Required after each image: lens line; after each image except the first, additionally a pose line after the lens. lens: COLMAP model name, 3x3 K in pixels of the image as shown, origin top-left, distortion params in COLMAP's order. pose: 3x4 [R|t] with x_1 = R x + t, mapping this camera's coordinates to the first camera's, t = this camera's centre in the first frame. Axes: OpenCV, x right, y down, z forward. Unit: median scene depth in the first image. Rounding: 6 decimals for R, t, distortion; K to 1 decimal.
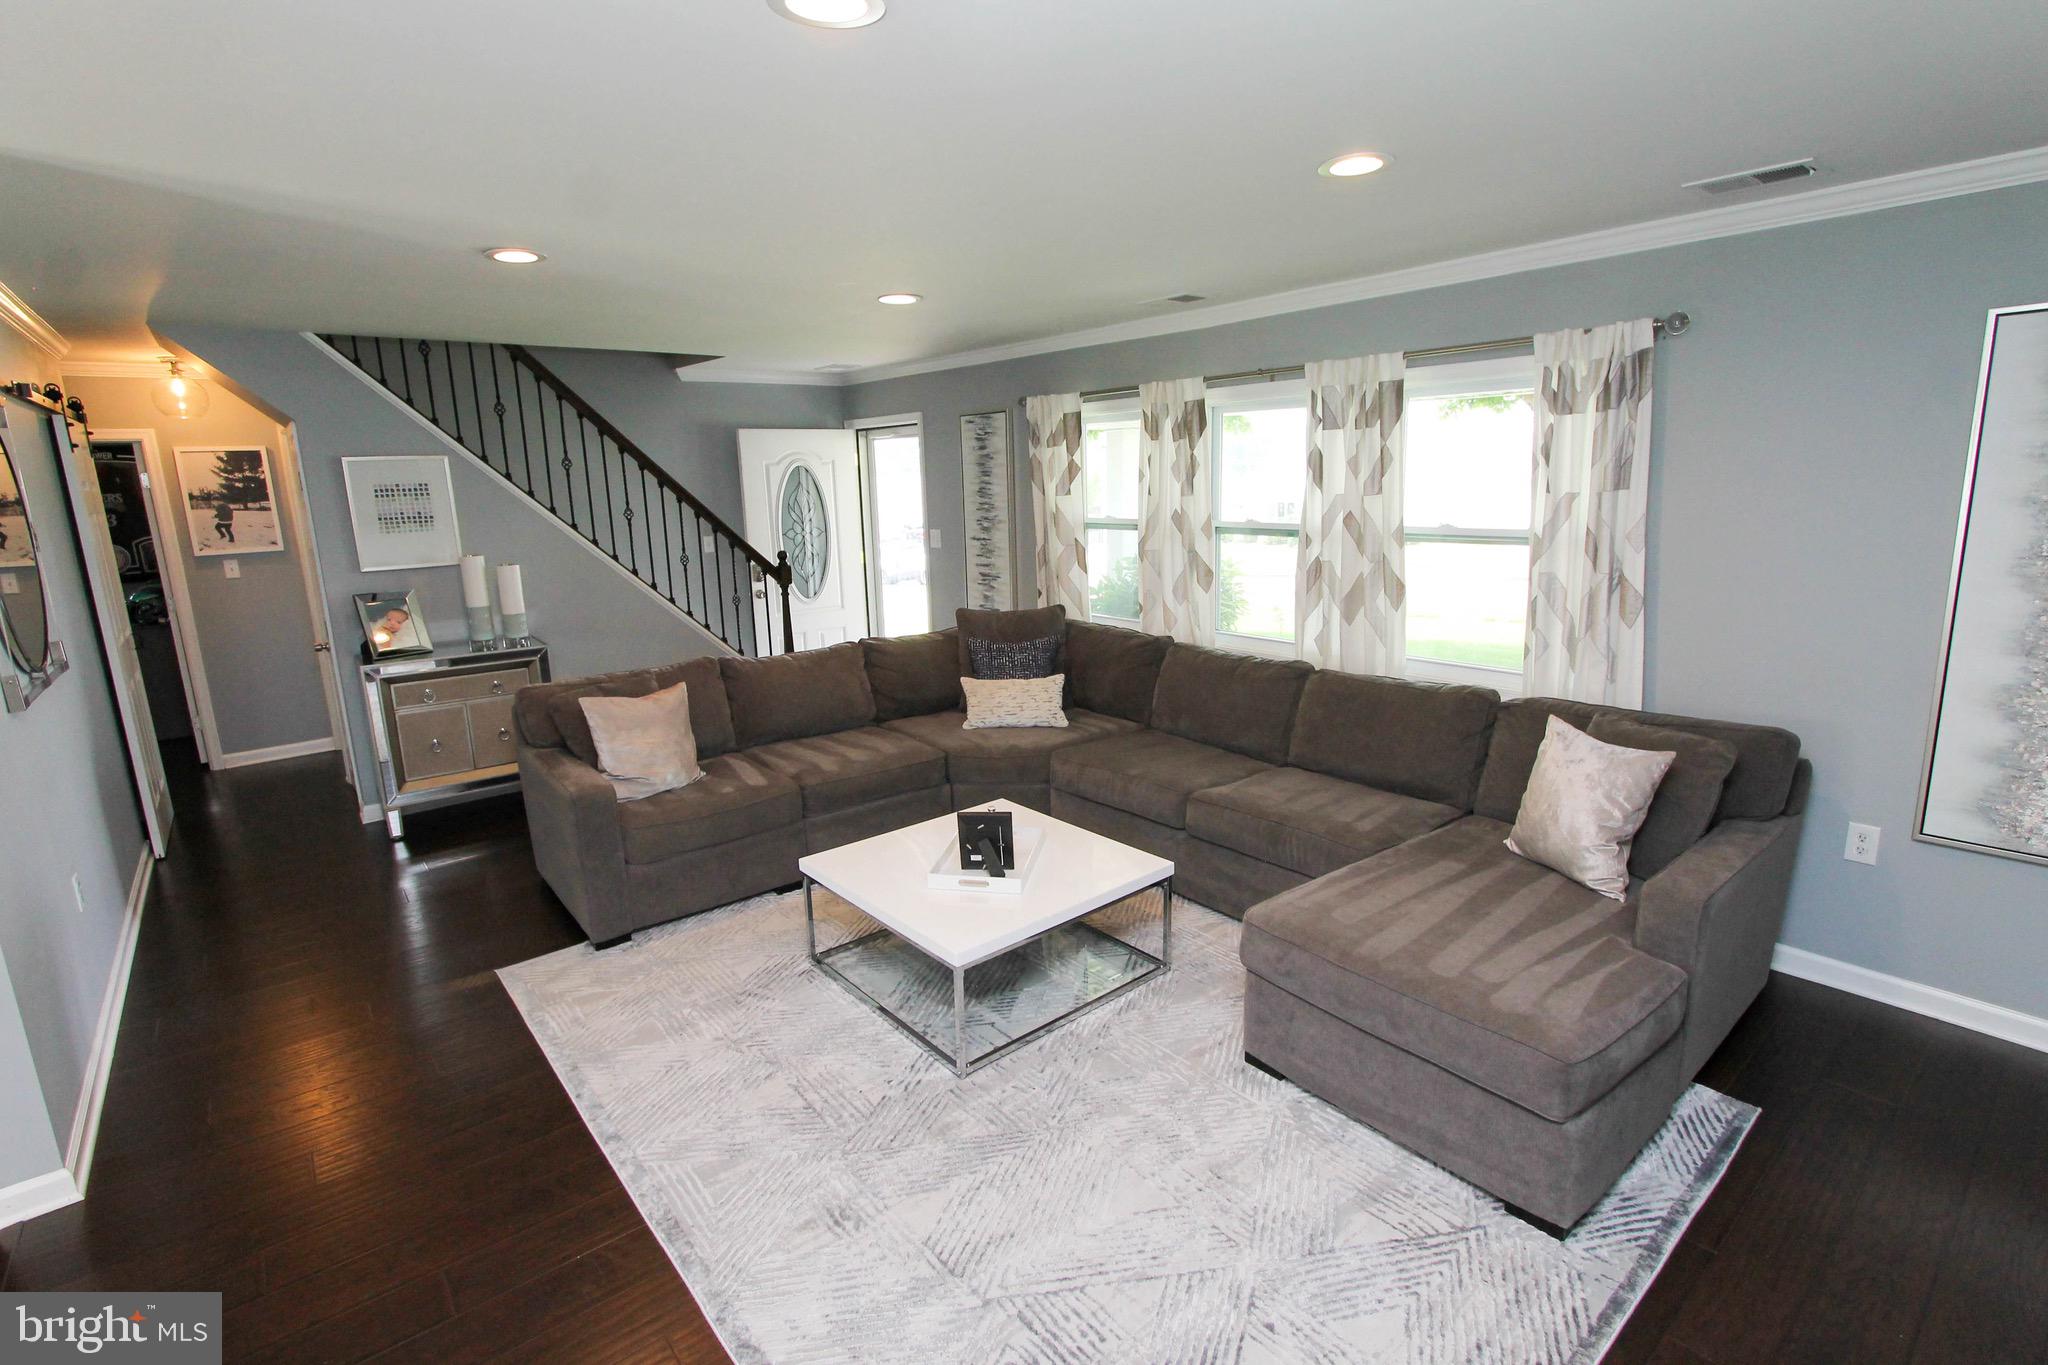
lens RADIAL K [[957.9, 0, 1024.0], [0, 957.9, 682.5], [0, 0, 1]] dist [-0.013118, 0.000120]
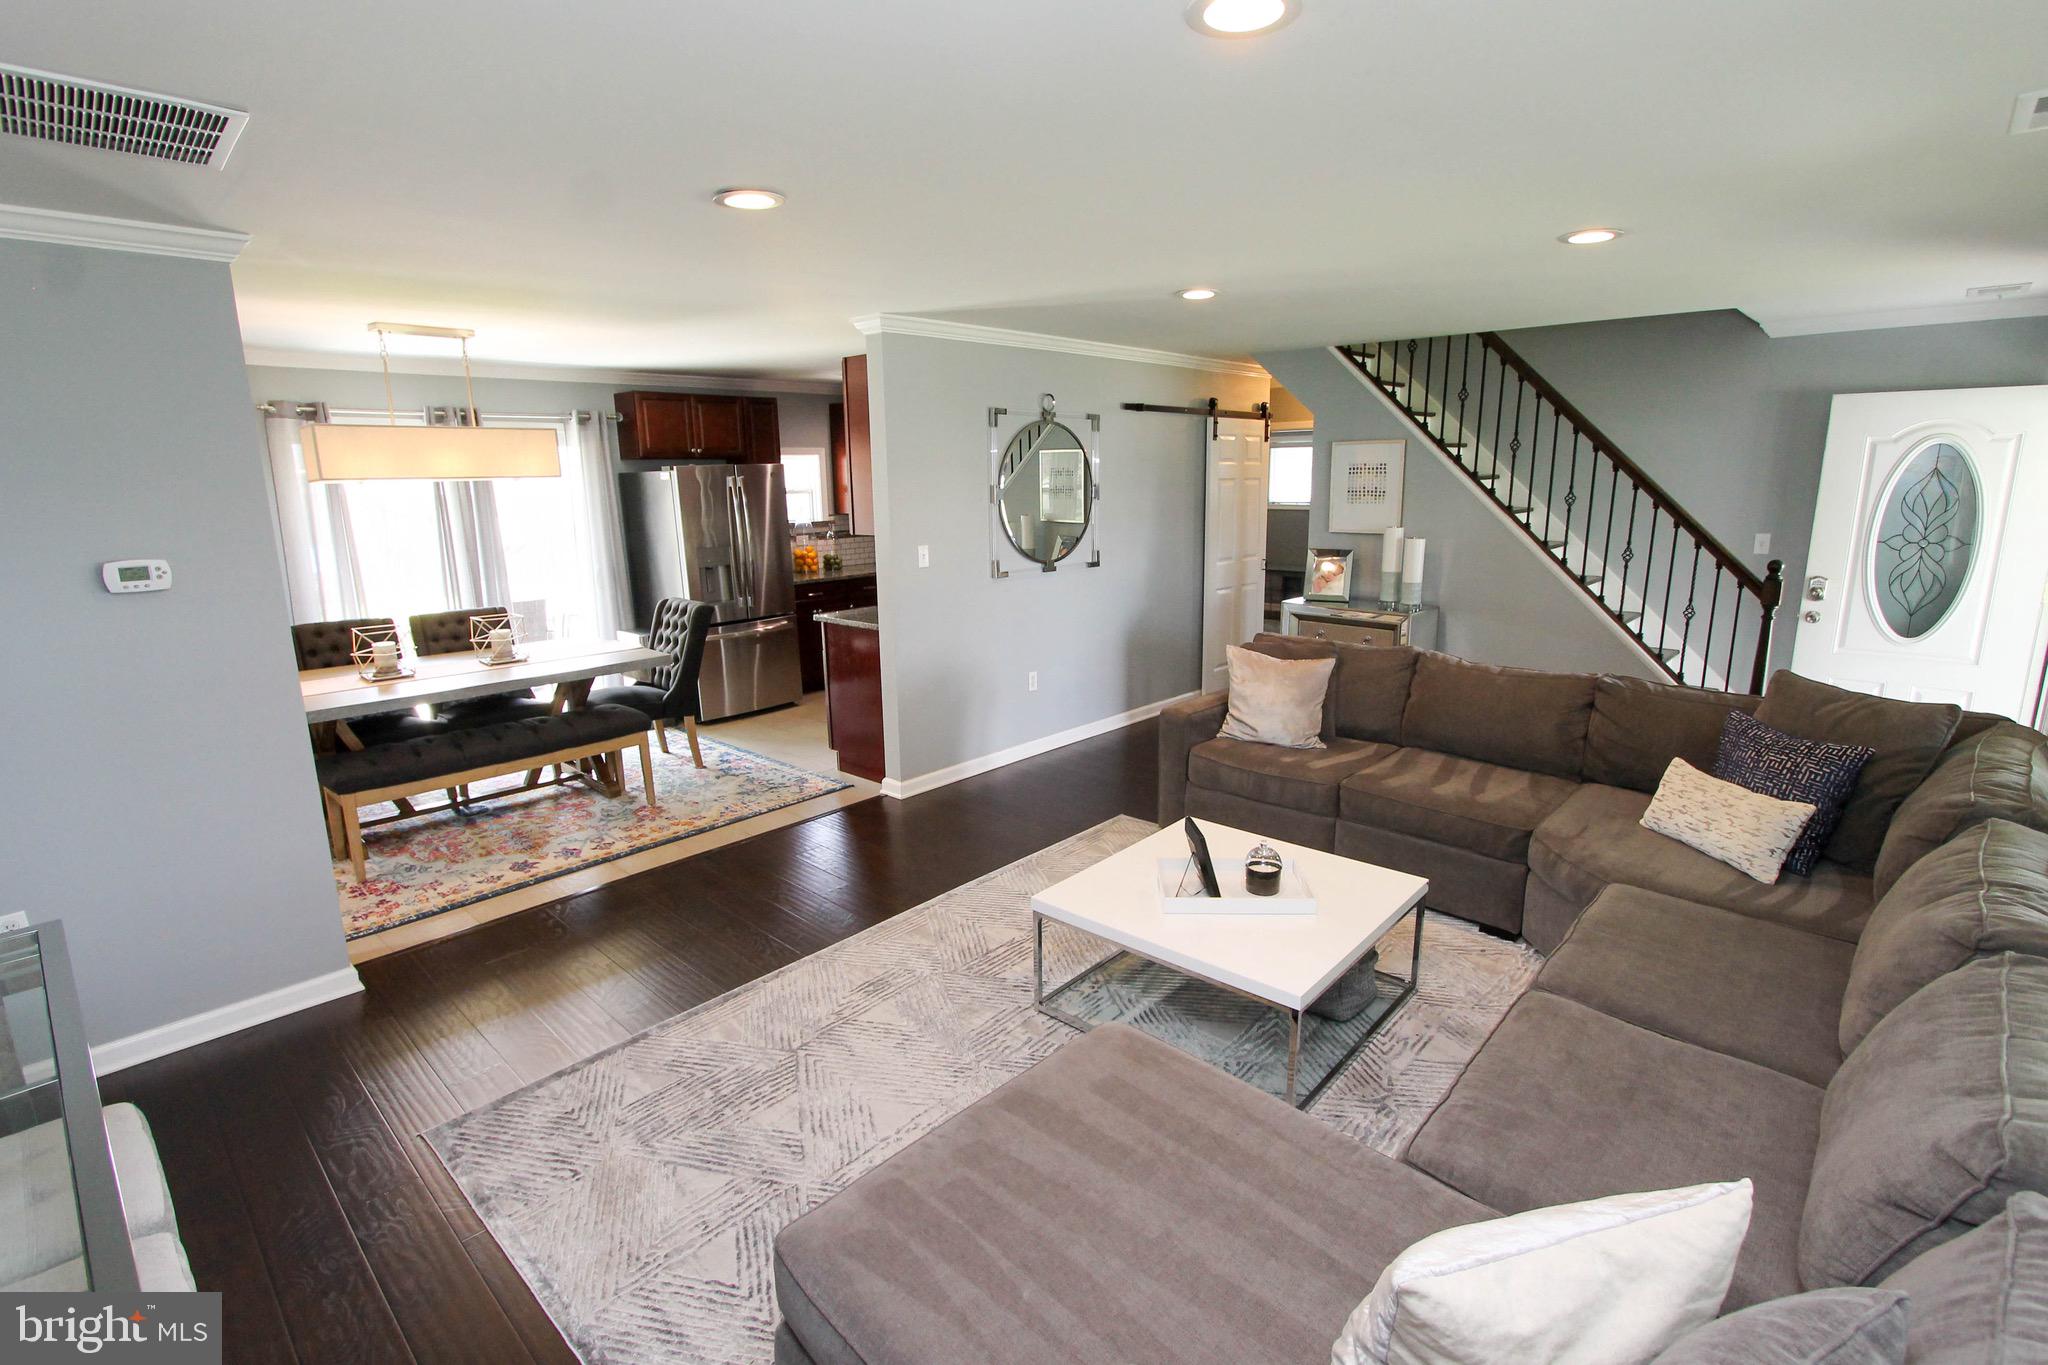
lens RADIAL K [[961.2, 0, 1027.0], [0, 961.2, 677.6], [0, 0, 1]] dist [-0.022827, 0.005073]
pose [[0.134729, 0.231281, -0.963513, 0.530299], [-0.200637, 0.958604, 0.202047, -0.106954], [0.970357, 0.166095, 0.175556, 0.413541]]
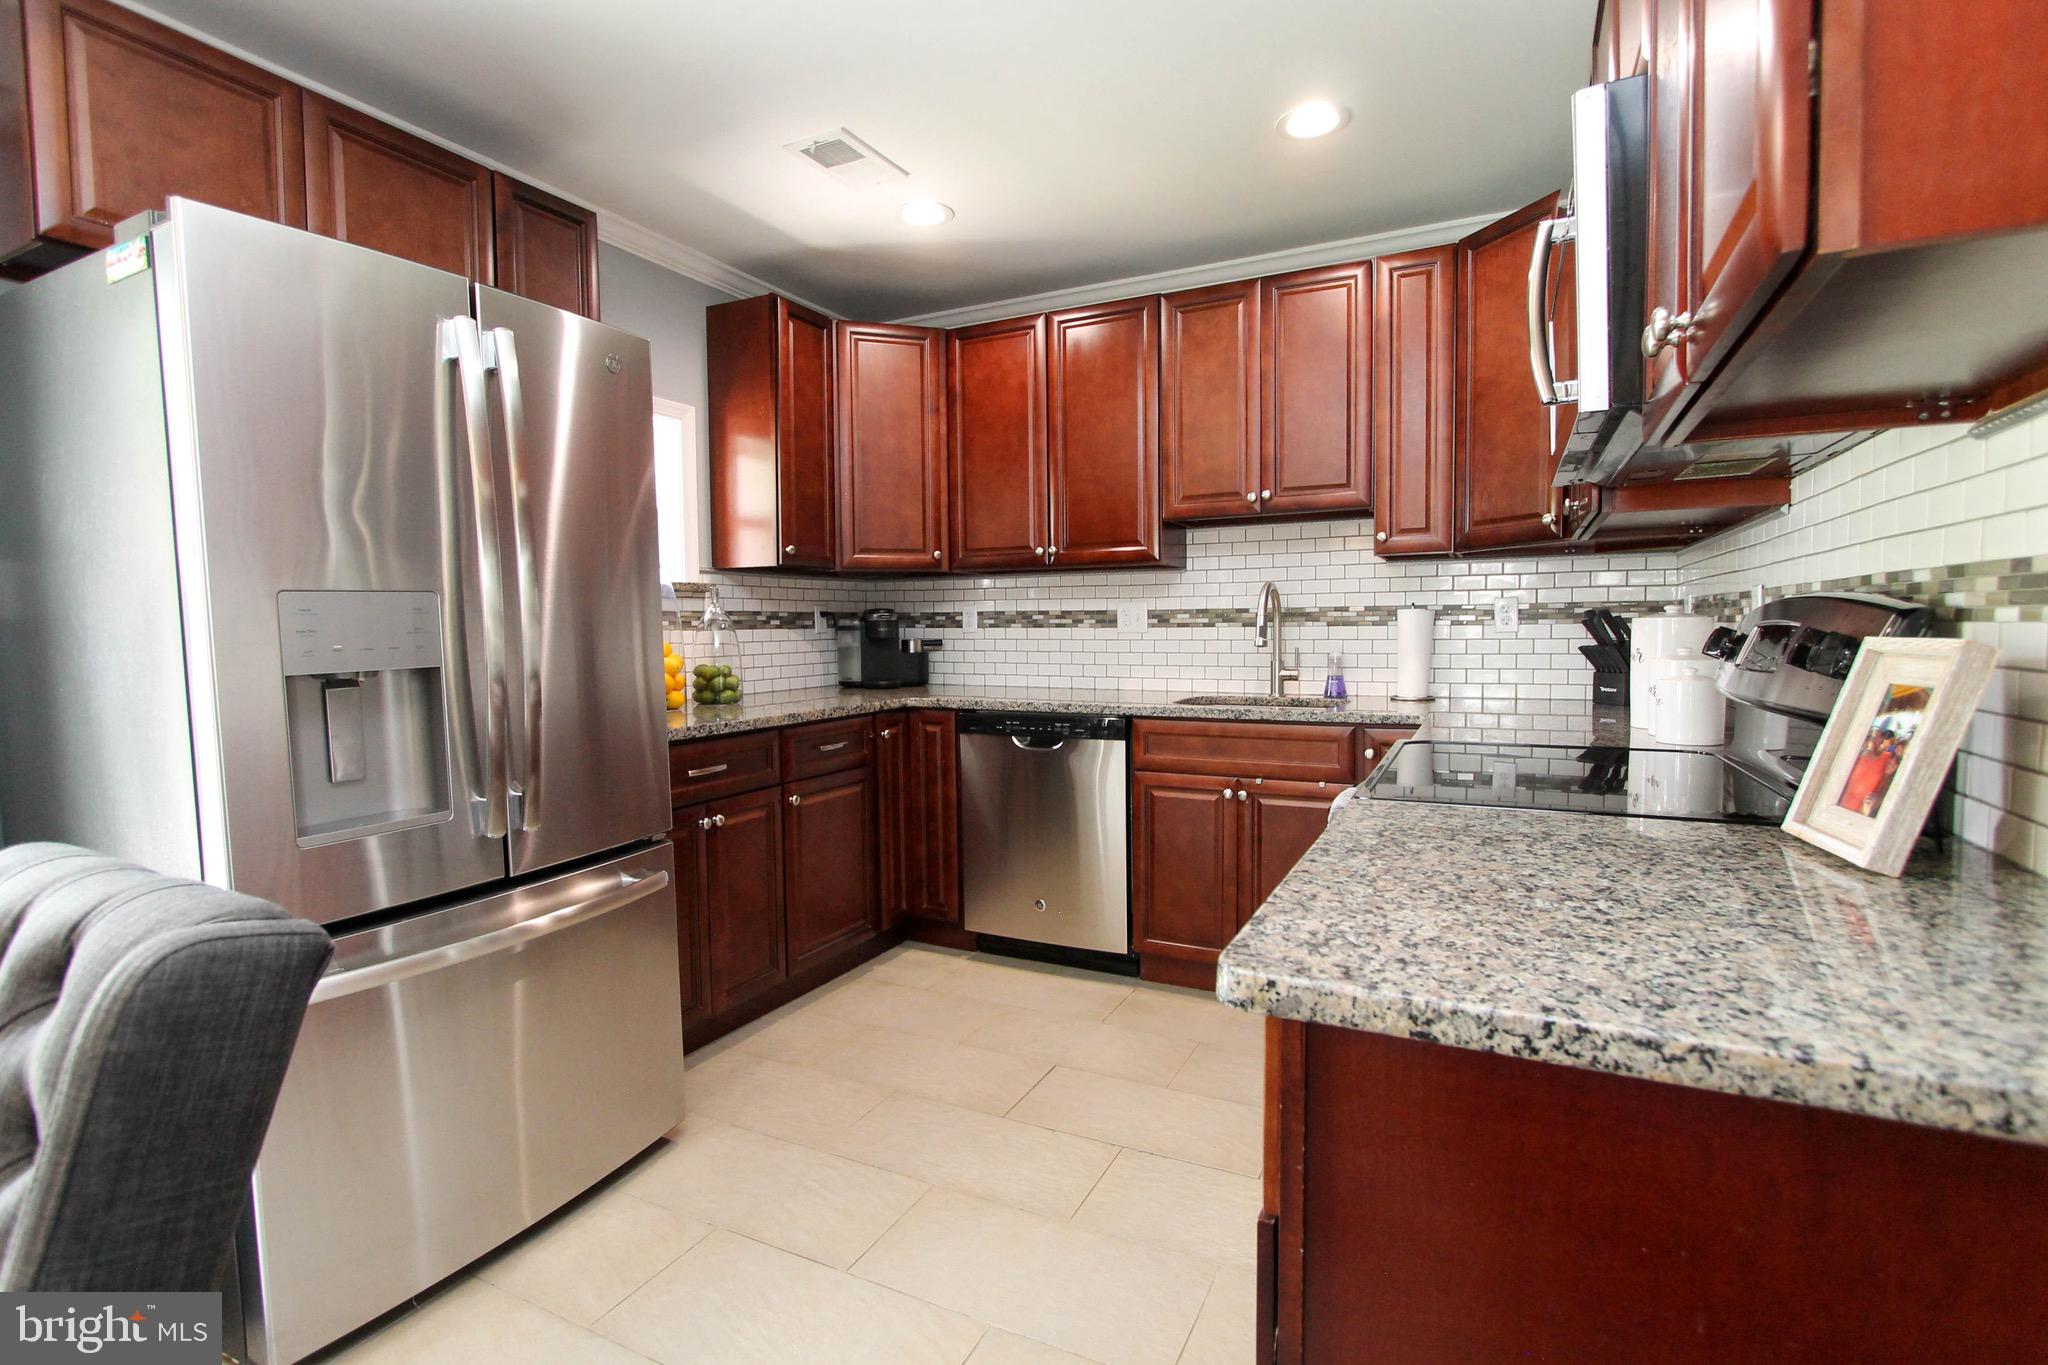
lens RADIAL K [[957.9, 0, 1024.0], [0, 957.9, 682.5], [0, 0, 1]] dist [-0.013118, 0.000120]
pose [[0.399941, 0.077609, -0.913249, -0.507602], [-0.196647, 0.980470, -0.002797, 0.068361], [0.895197, 0.180706, 0.407392, 0.263200]]
